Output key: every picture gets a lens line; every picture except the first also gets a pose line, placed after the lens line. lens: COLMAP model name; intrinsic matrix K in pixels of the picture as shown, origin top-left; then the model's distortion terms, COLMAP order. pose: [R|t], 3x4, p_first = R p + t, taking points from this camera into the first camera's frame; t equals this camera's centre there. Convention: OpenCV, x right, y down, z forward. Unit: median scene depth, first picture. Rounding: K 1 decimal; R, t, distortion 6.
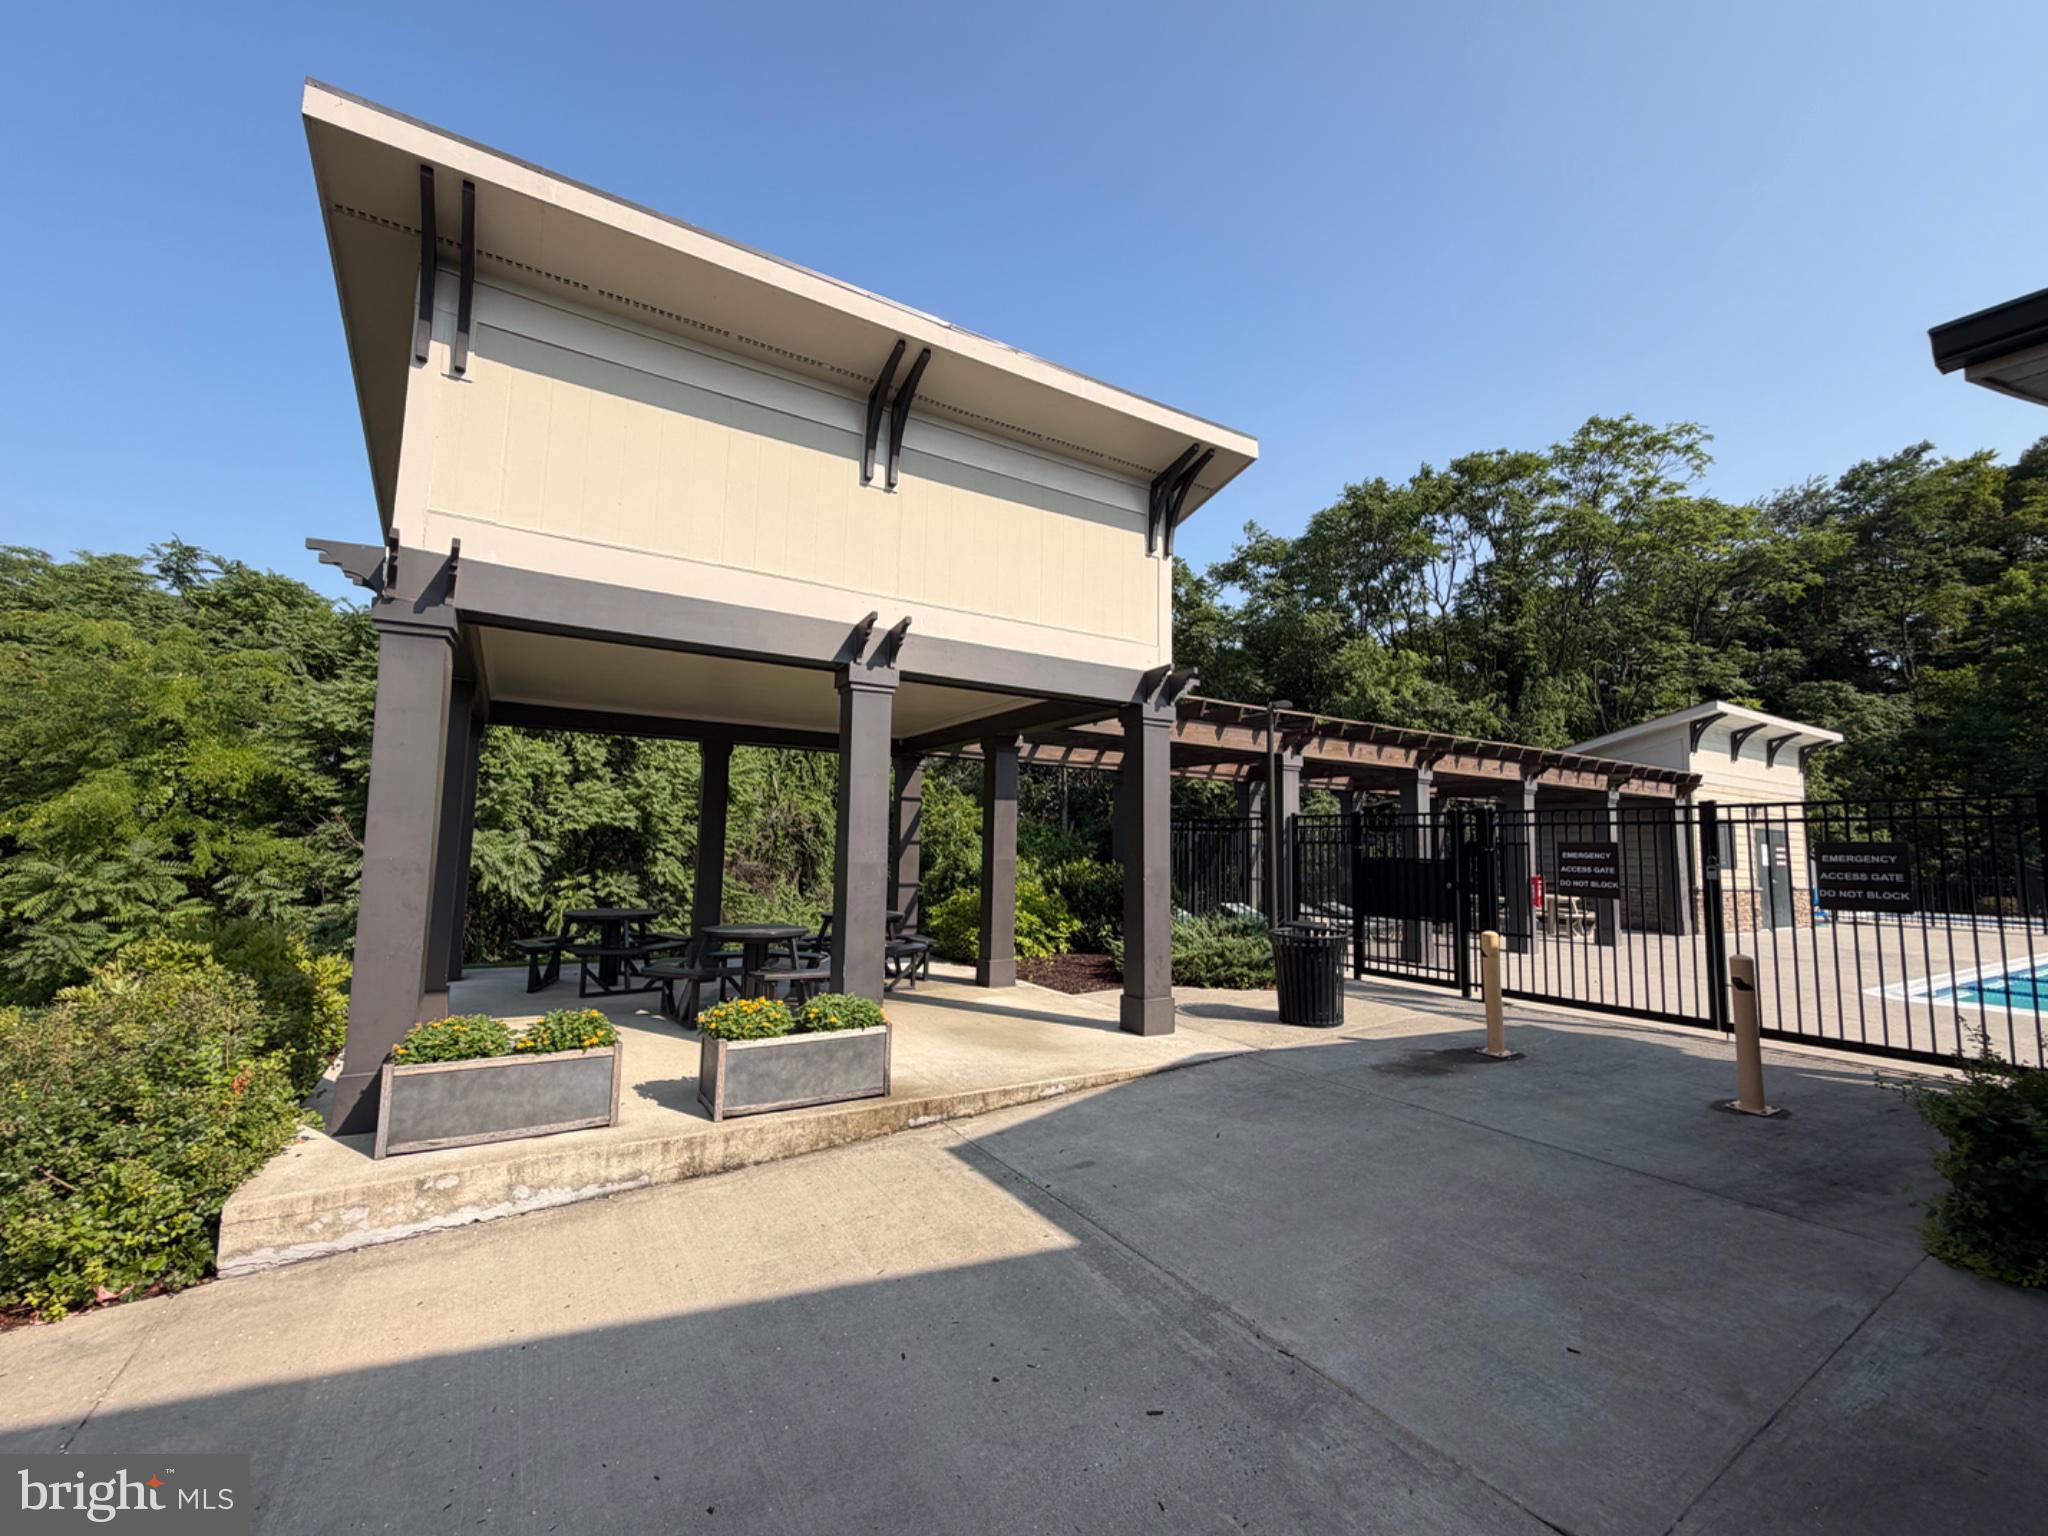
lens RADIAL K [[813.4, 0, 1030.5], [0, 813.4, 783.2], [0, 0, 1]] dist [0.009658, -0.000251]
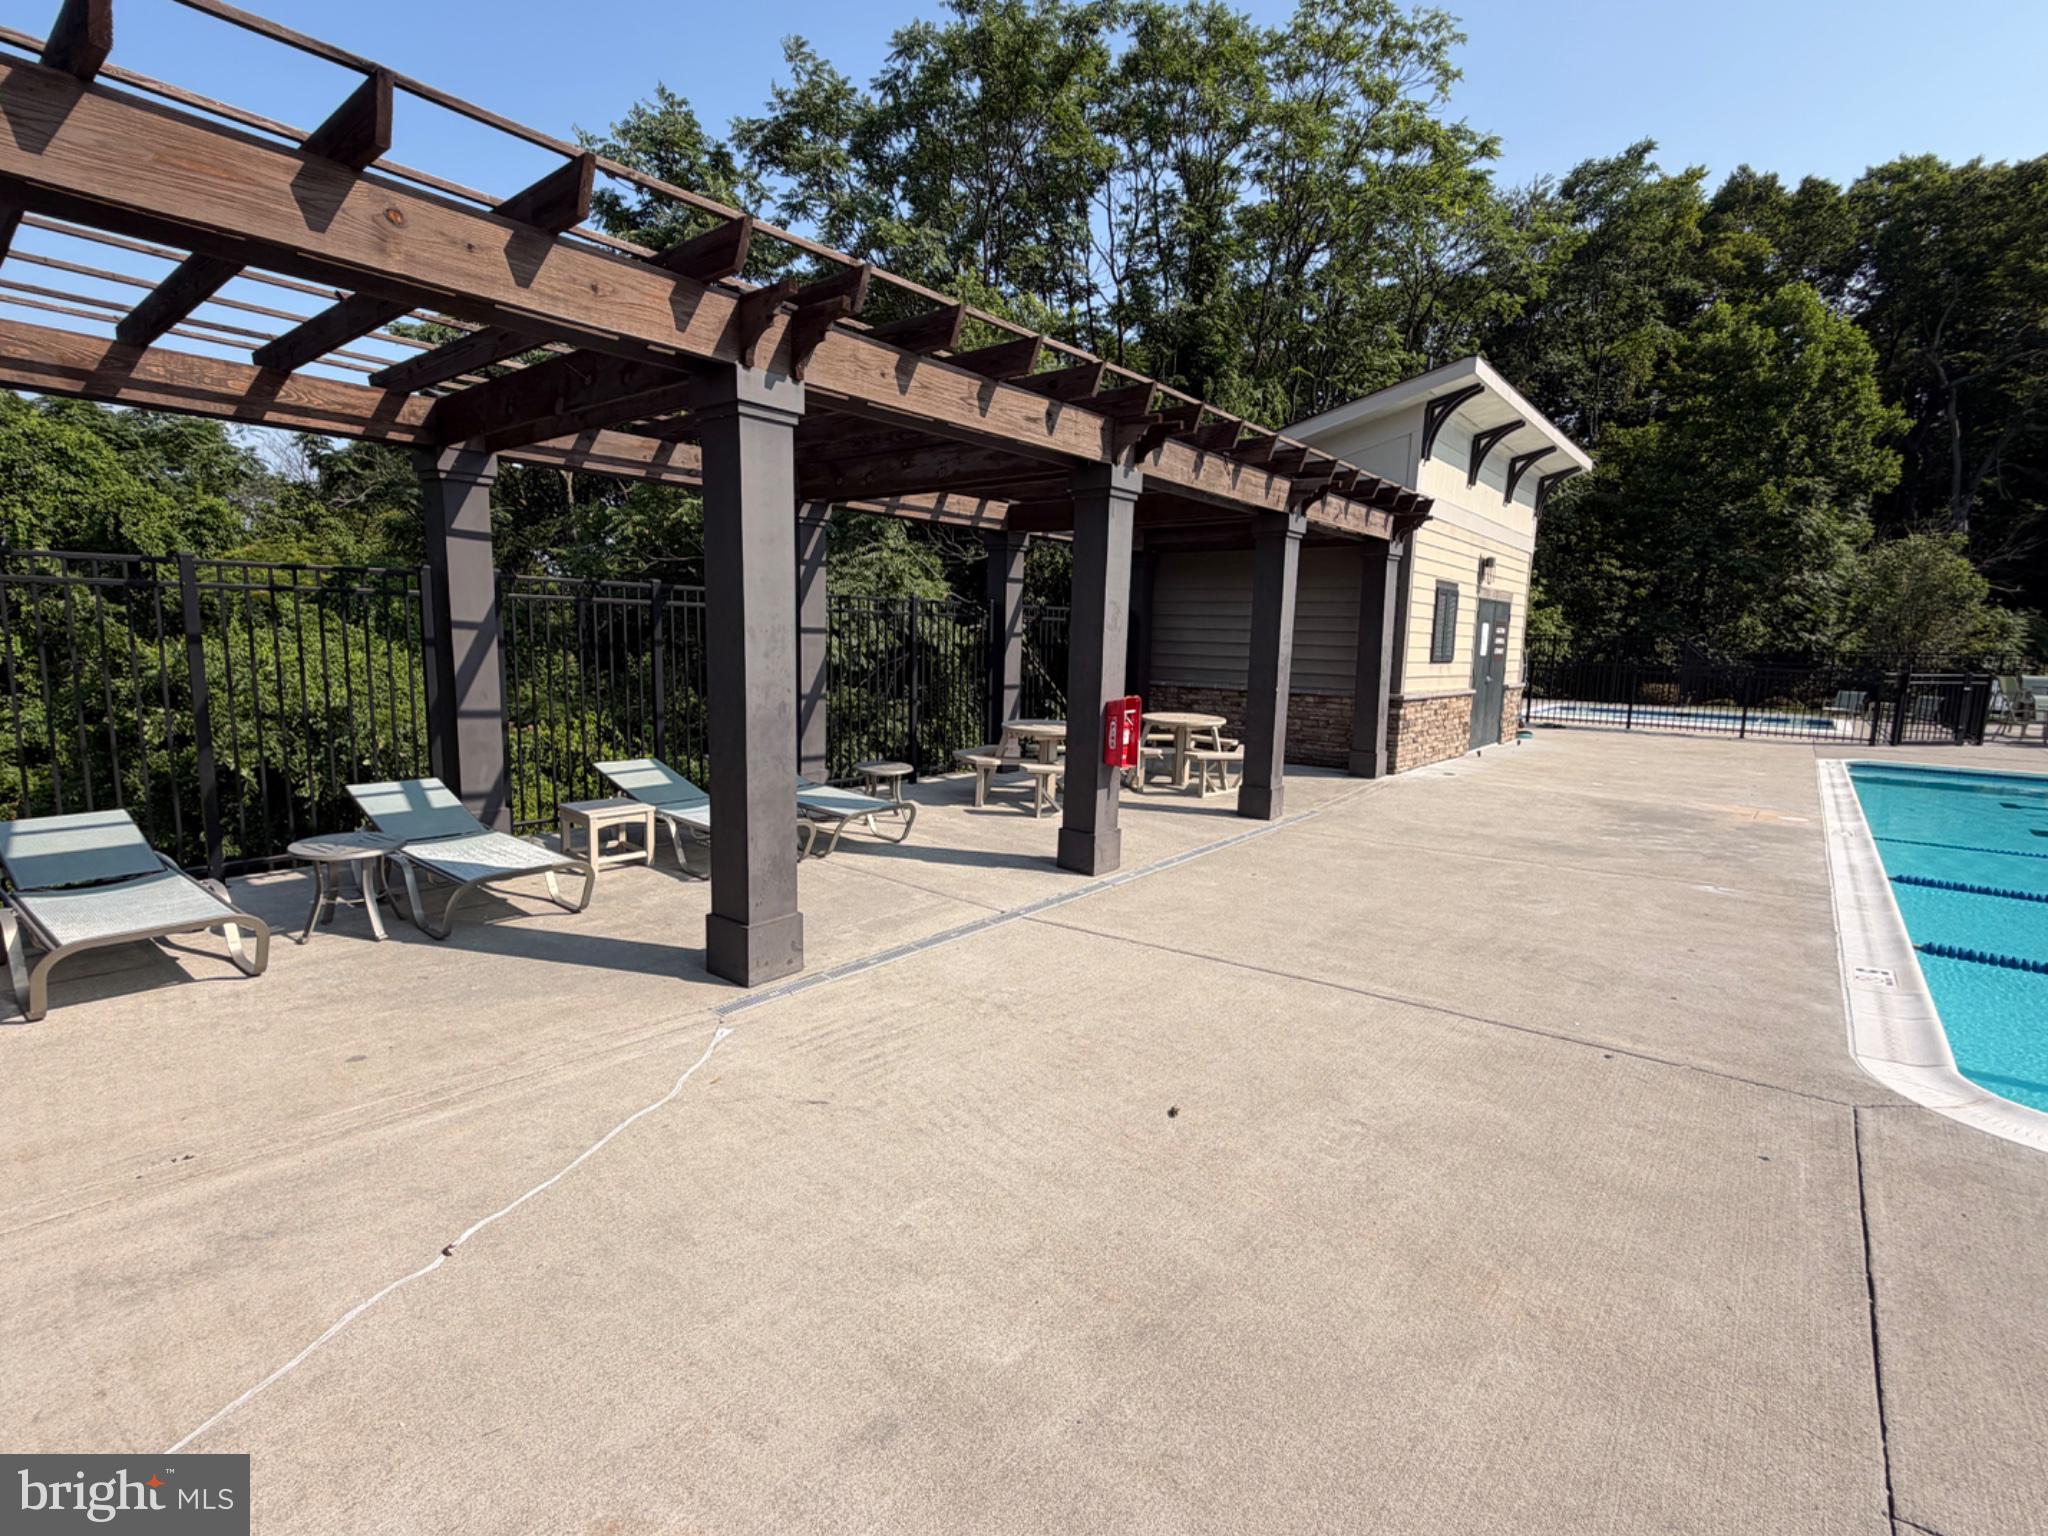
lens RADIAL K [[945.8, 0, 1015.8], [0, 945.8, 768.4], [0, 0, 1]] dist [-0.002992, 0.000518]
pose [[0.944458, -0.045095, 0.325524, 0.331781], [-0.030186, 0.974450, 0.222569, 0.033142], [-0.327244, -0.220033, 0.918965, 0.458477]]
